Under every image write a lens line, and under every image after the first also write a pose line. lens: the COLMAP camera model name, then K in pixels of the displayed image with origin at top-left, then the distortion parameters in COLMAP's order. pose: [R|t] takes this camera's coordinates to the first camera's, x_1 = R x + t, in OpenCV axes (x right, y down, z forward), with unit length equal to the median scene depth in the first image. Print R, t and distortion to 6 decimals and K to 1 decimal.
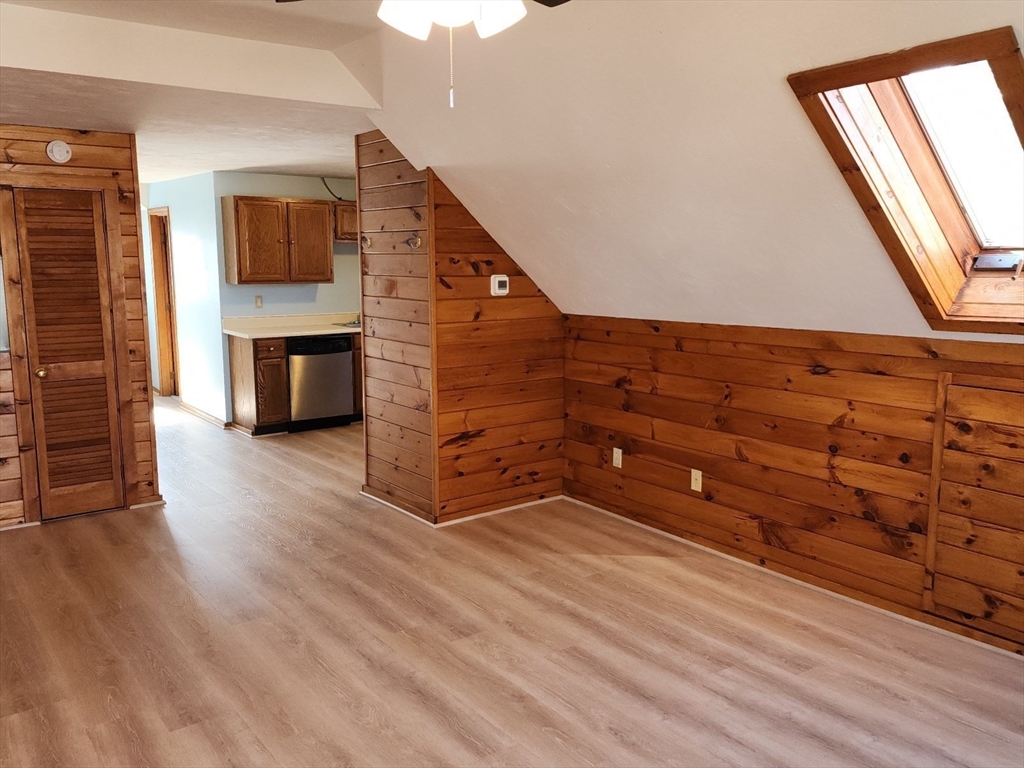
lens RADIAL K [[856.4, 0, 509.1], [0, 856.4, 380.8], [0, 0, 1]] dist [0.115292, -0.134043]
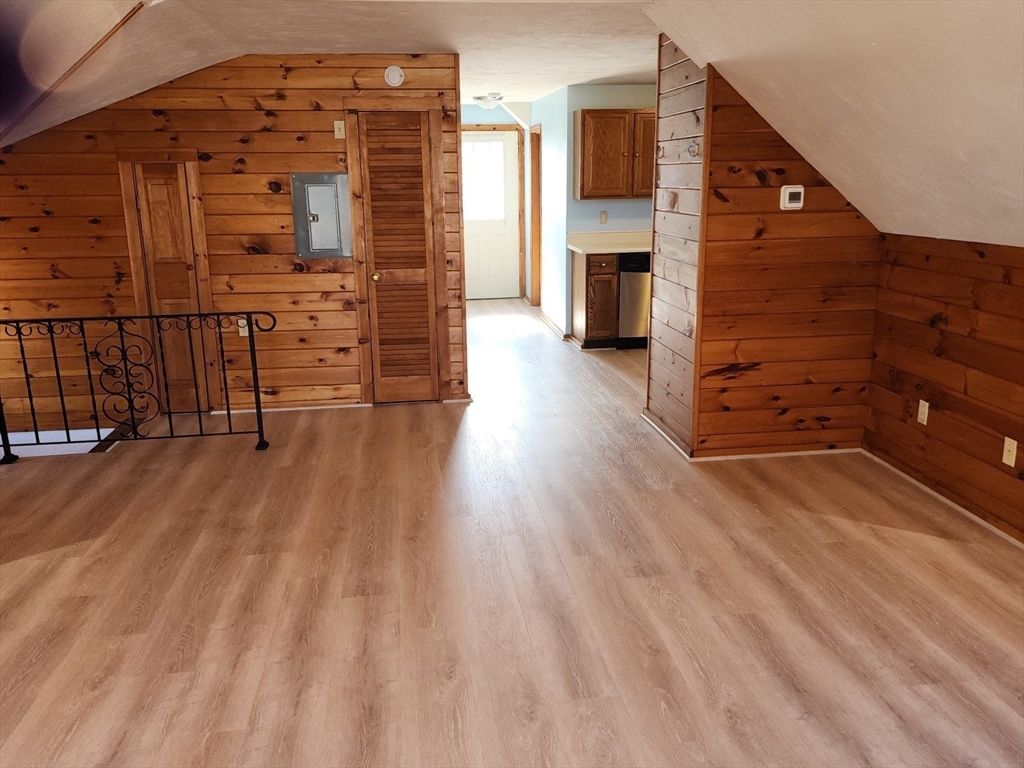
lens RADIAL K [[856.4, 0, 503.2], [0, 856.4, 383.3], [0, 0, 1]] dist [0.115292, -0.134043]
pose [[0.872125, 0.106026, -0.477657, 0.169882], [-0.059250, 0.991940, 0.112001, -0.006915], [0.485682, -0.069378, 0.871378, 0.081869]]
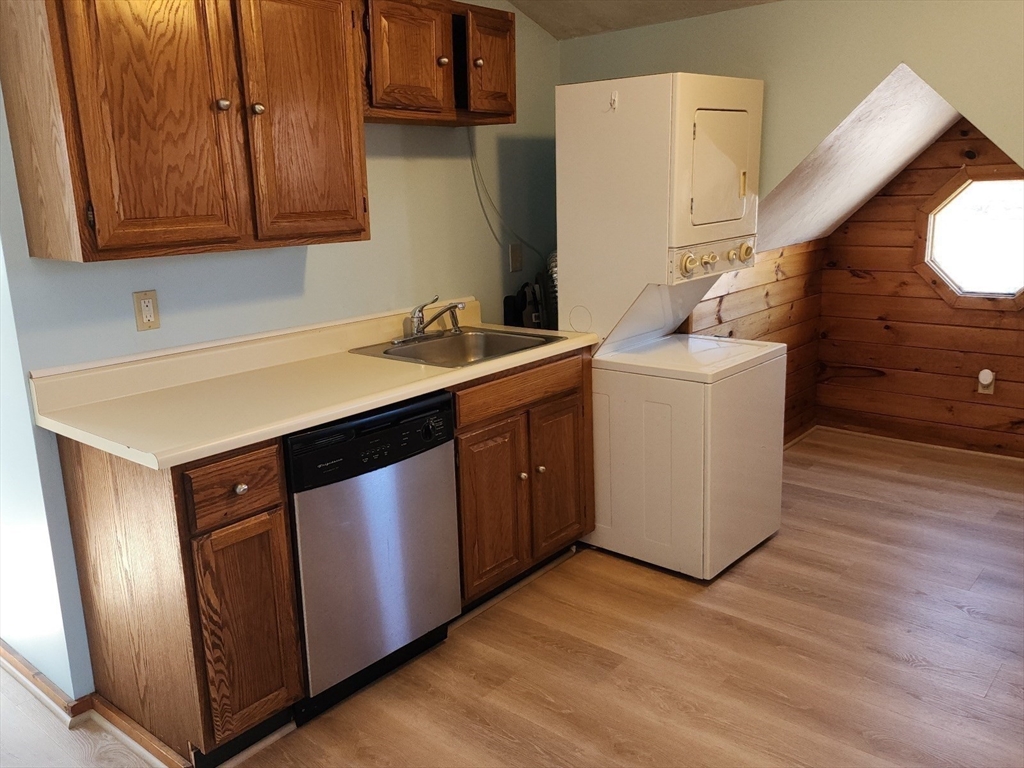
lens RADIAL K [[856.4, 0, 512.0], [0, 856.4, 384.2], [0, 0, 1]] dist [0.115292, -0.134043]
pose [[0.973514, -0.078597, 0.214693, -0.357021], [0.061488, 0.994461, 0.085250, -0.128999], [-0.220204, -0.069791, 0.972954, 1.022954]]
